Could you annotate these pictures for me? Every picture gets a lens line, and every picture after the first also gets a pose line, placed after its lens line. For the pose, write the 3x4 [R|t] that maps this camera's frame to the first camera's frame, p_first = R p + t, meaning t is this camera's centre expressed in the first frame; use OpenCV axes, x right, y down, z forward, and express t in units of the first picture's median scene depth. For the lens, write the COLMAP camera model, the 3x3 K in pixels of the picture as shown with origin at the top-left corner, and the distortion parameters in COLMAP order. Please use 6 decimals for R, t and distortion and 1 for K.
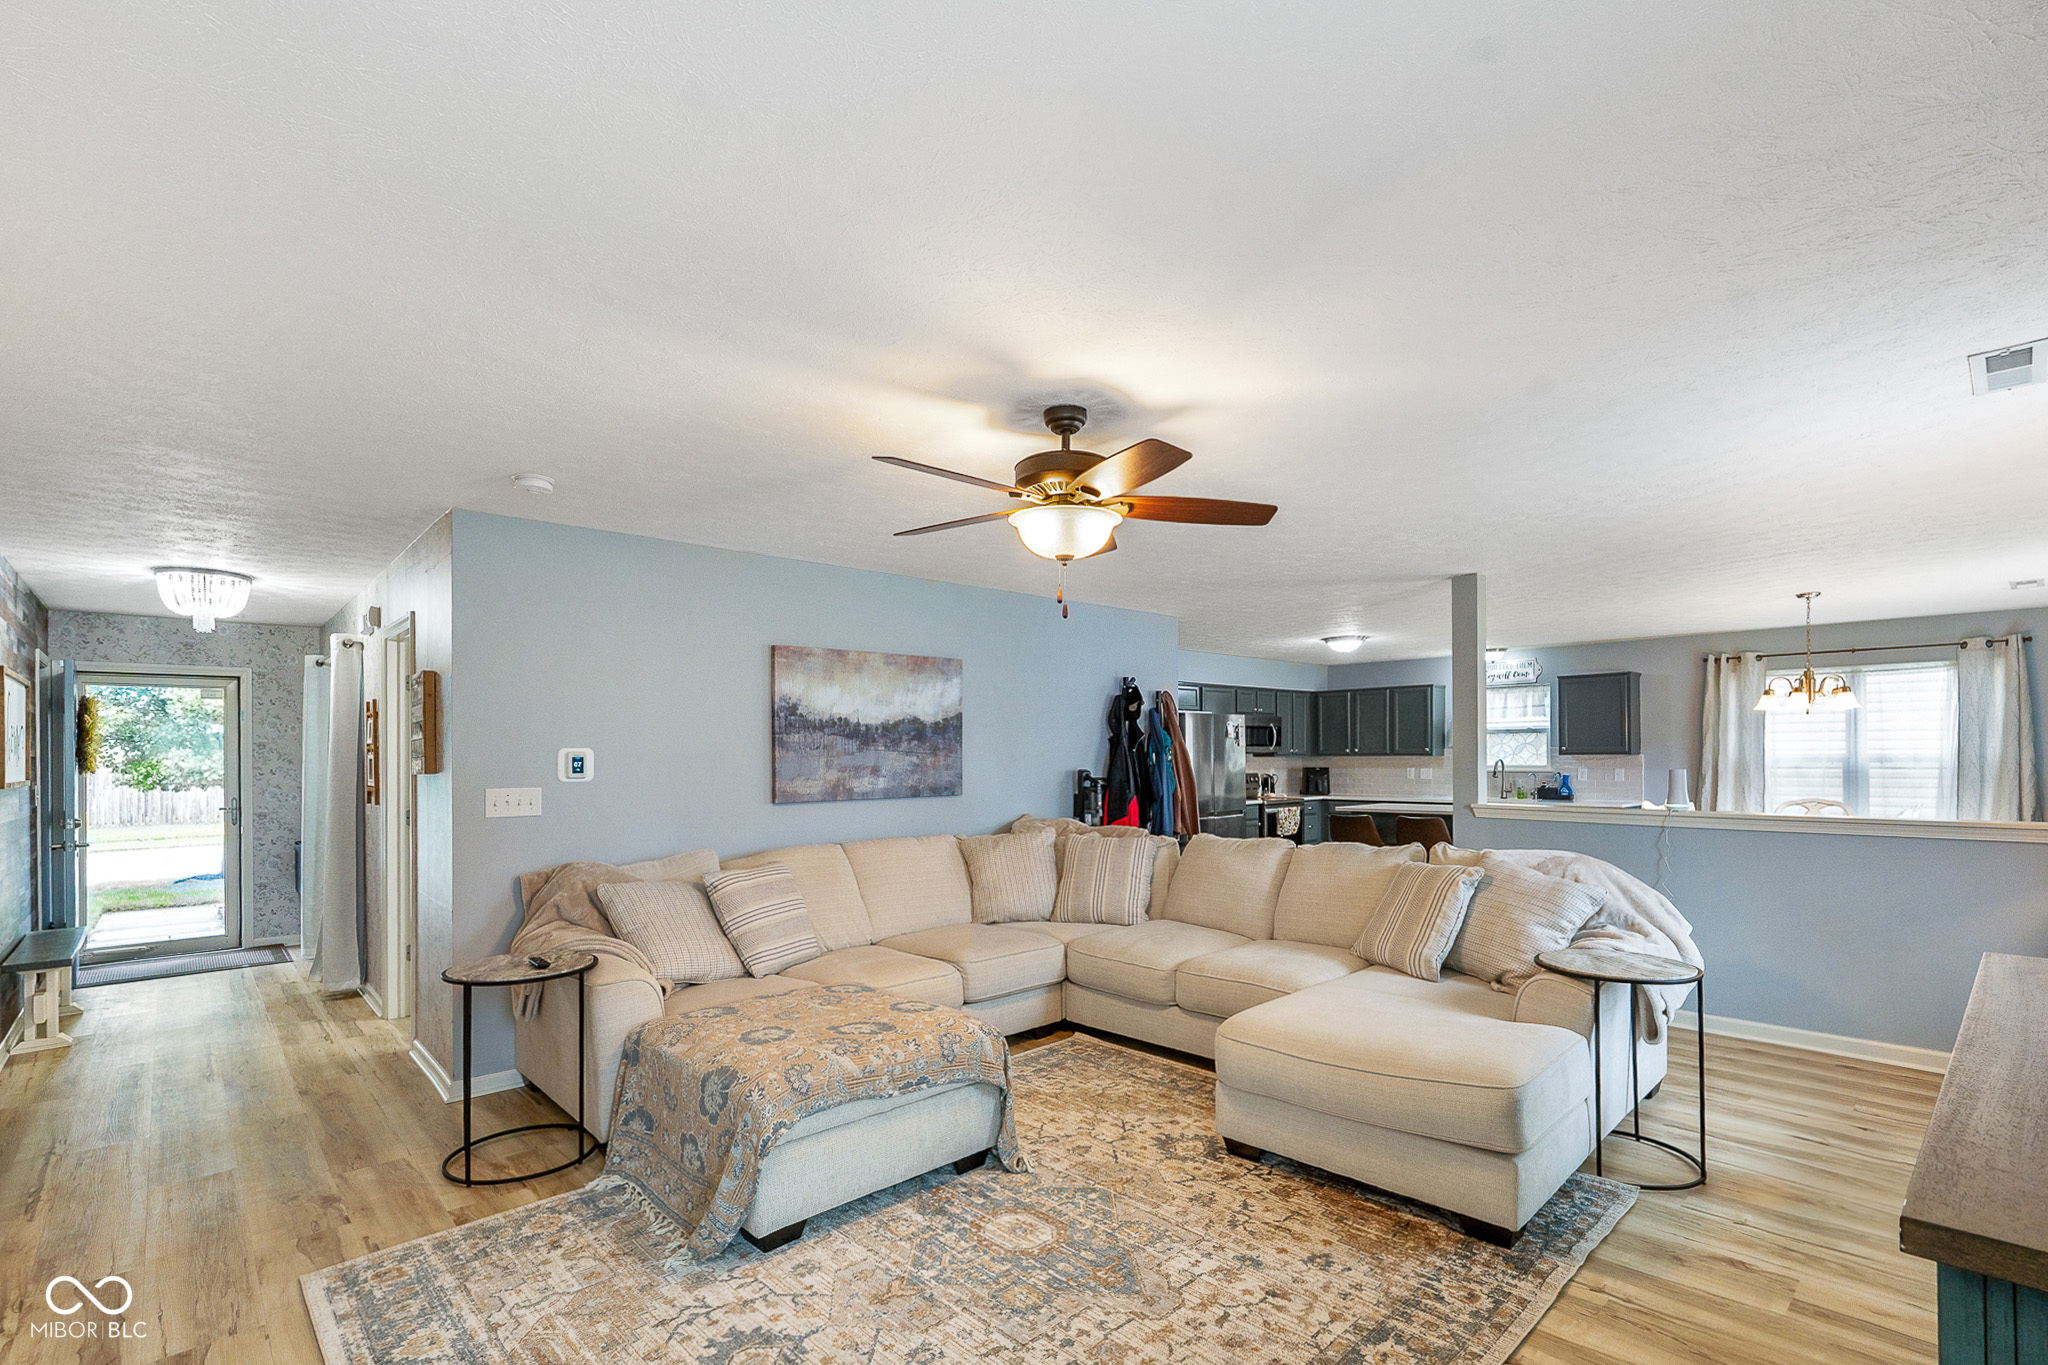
lens RADIAL K [[932.4, 0, 1020.8], [0, 932.4, 754.3], [0, 0, 1]] dist [-0.003409, 0.000316]
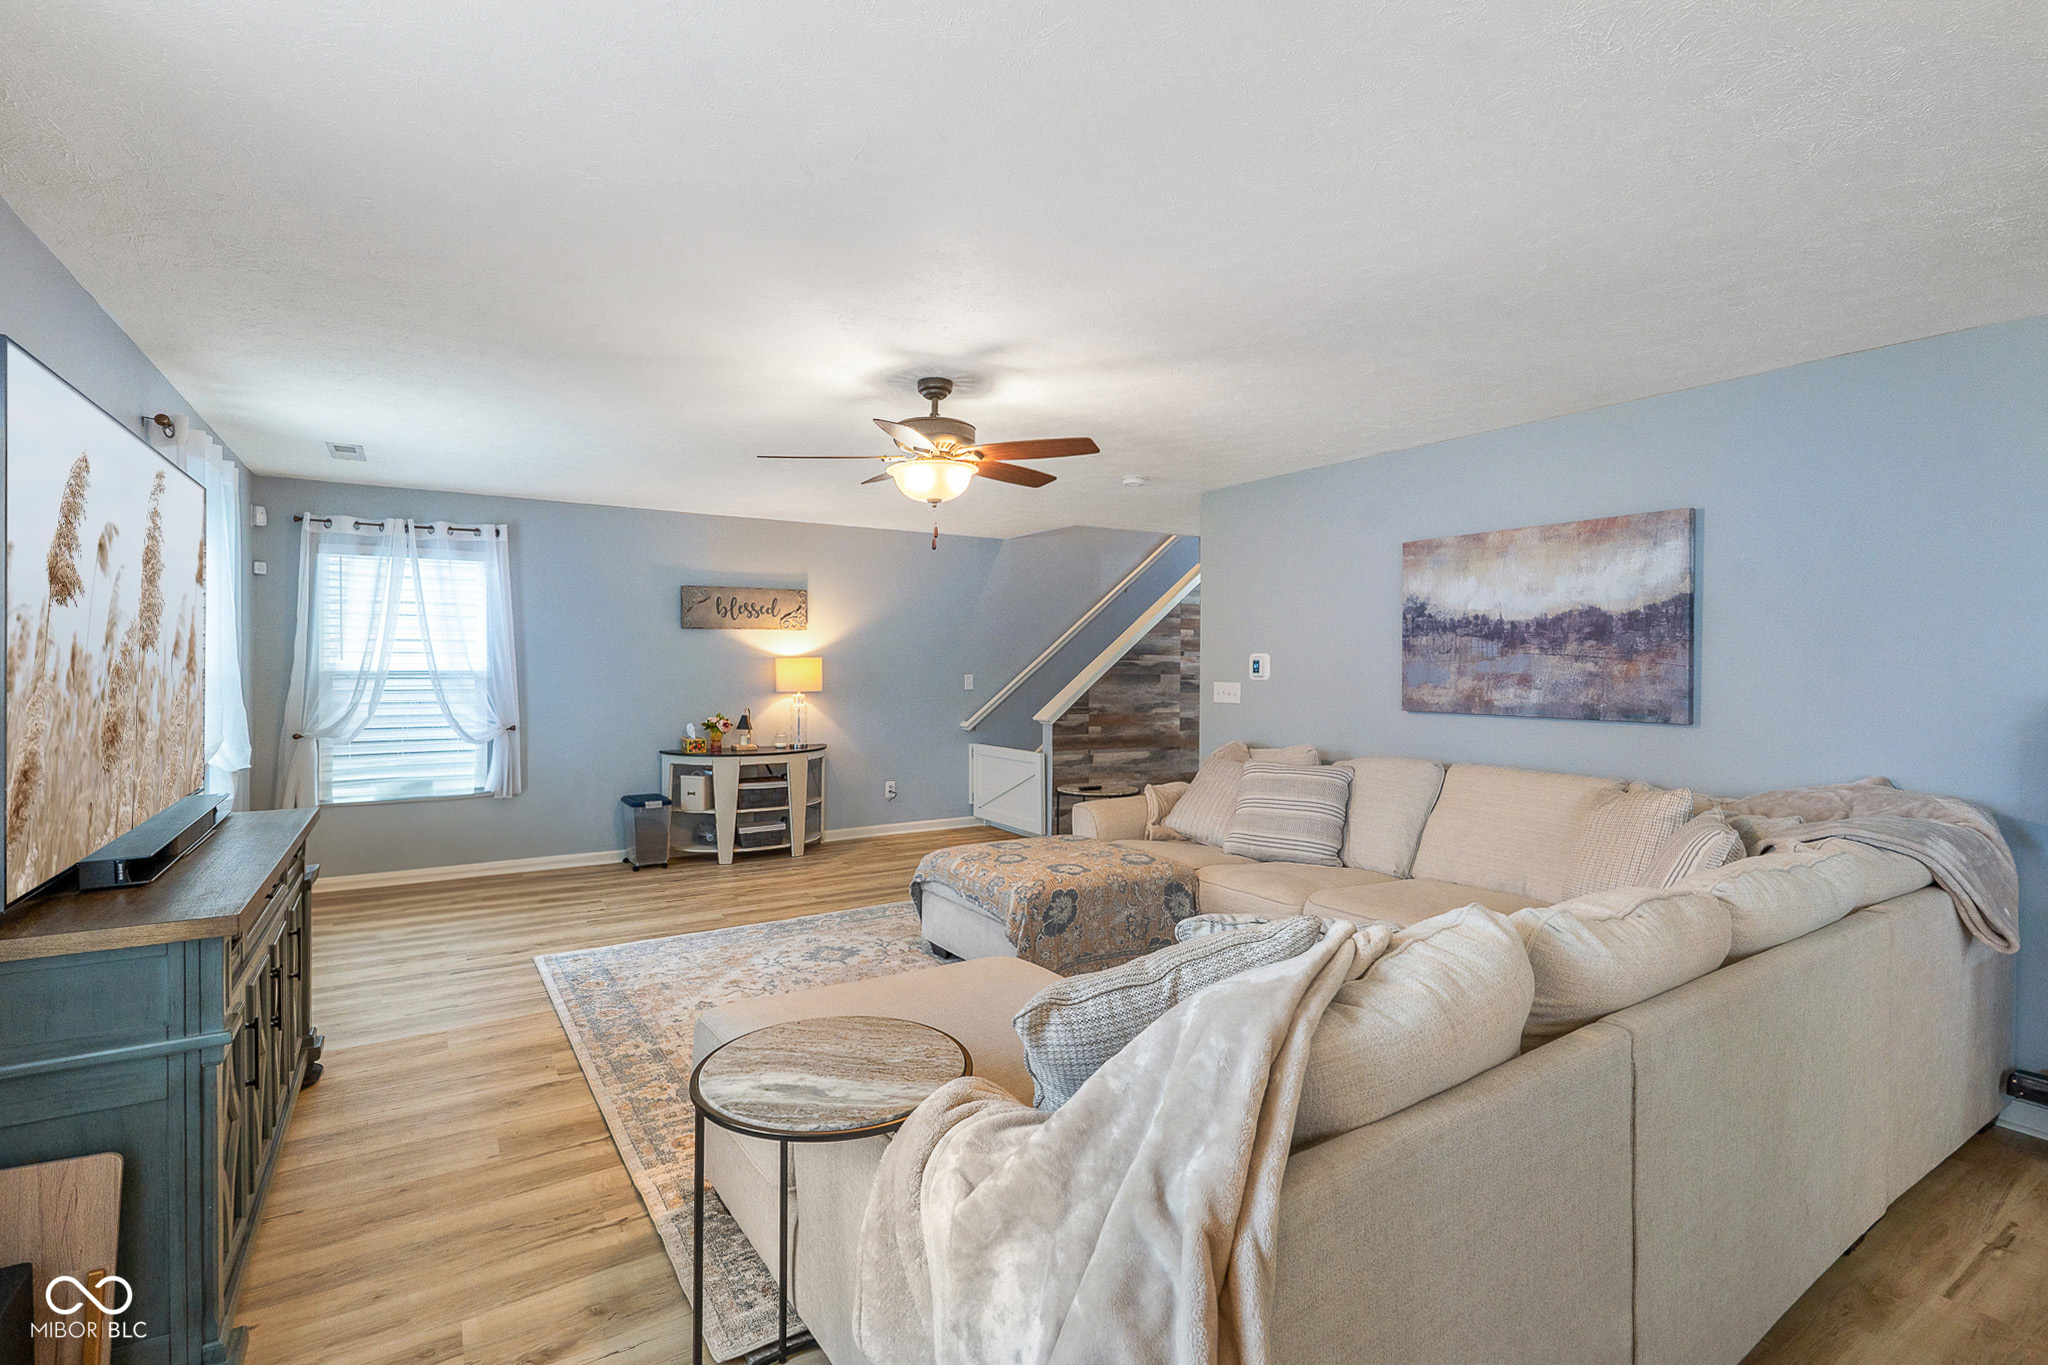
lens RADIAL K [[934.7, 0, 1010.7], [0, 934.7, 667.0], [0, 0, 1]] dist [-0.001268, 0.000041]
pose [[-0.172930, 0.011260, -0.984870, 0.654991], [-0.001105, 0.999932, 0.011626, -0.001989], [0.984934, 0.003099, -0.172905, 0.684947]]
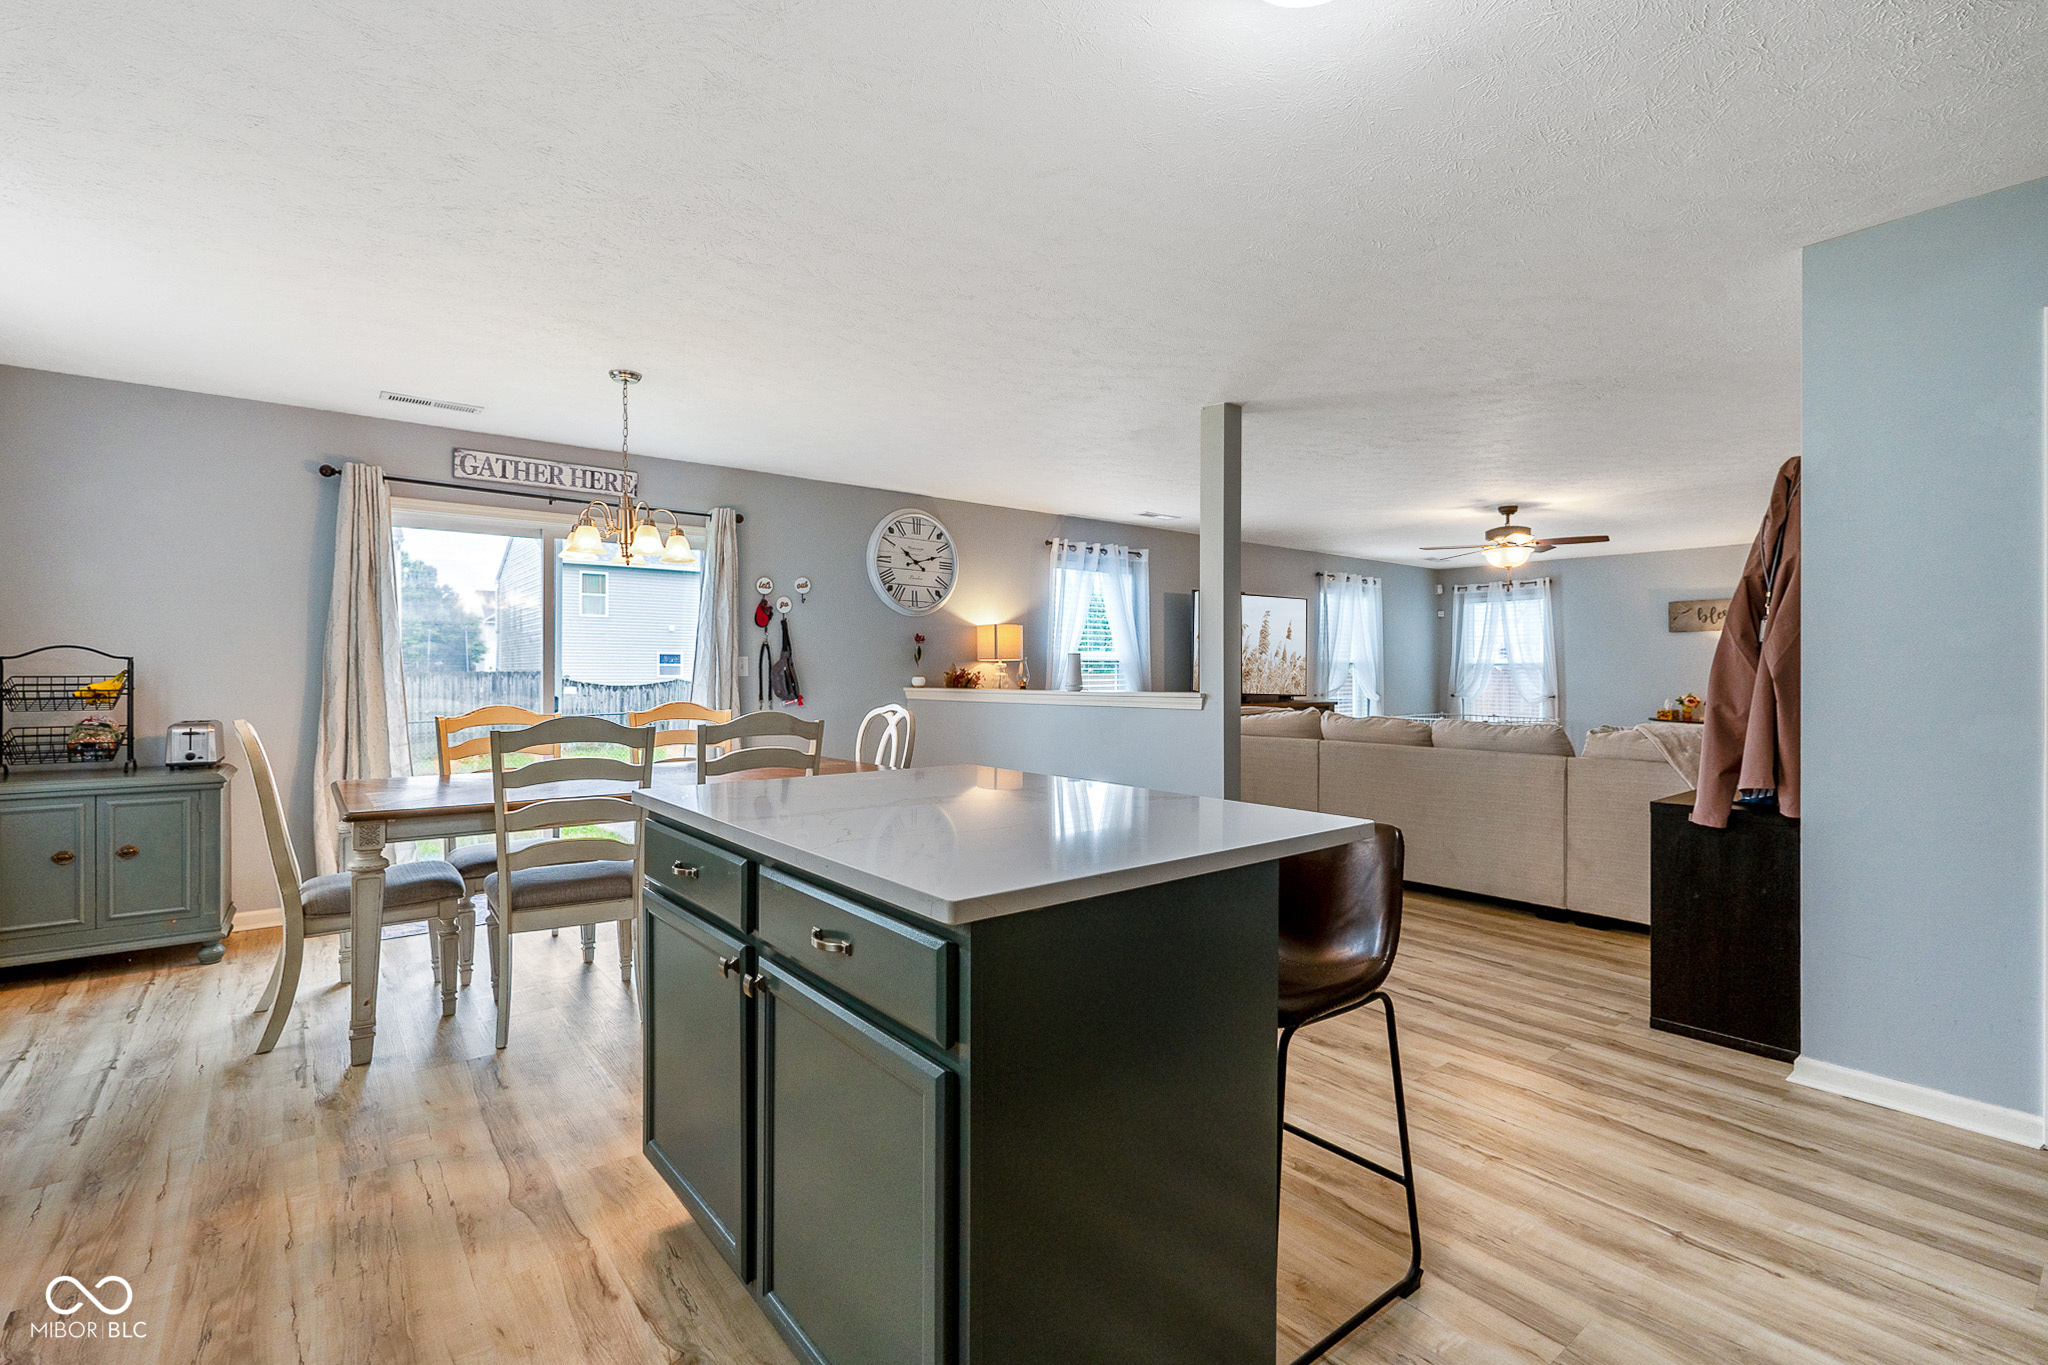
lens RADIAL K [[898.3, 0, 1019.1], [0, 898.3, 661.7], [0, 0, 1]] dist [0.009692, -0.000070]
pose [[-0.997715, 0.004588, 0.067404, 0.613311], [0.003687, 0.999902, -0.013481, 0.034075], [-0.067460, -0.013202, -0.997635, 1.775871]]
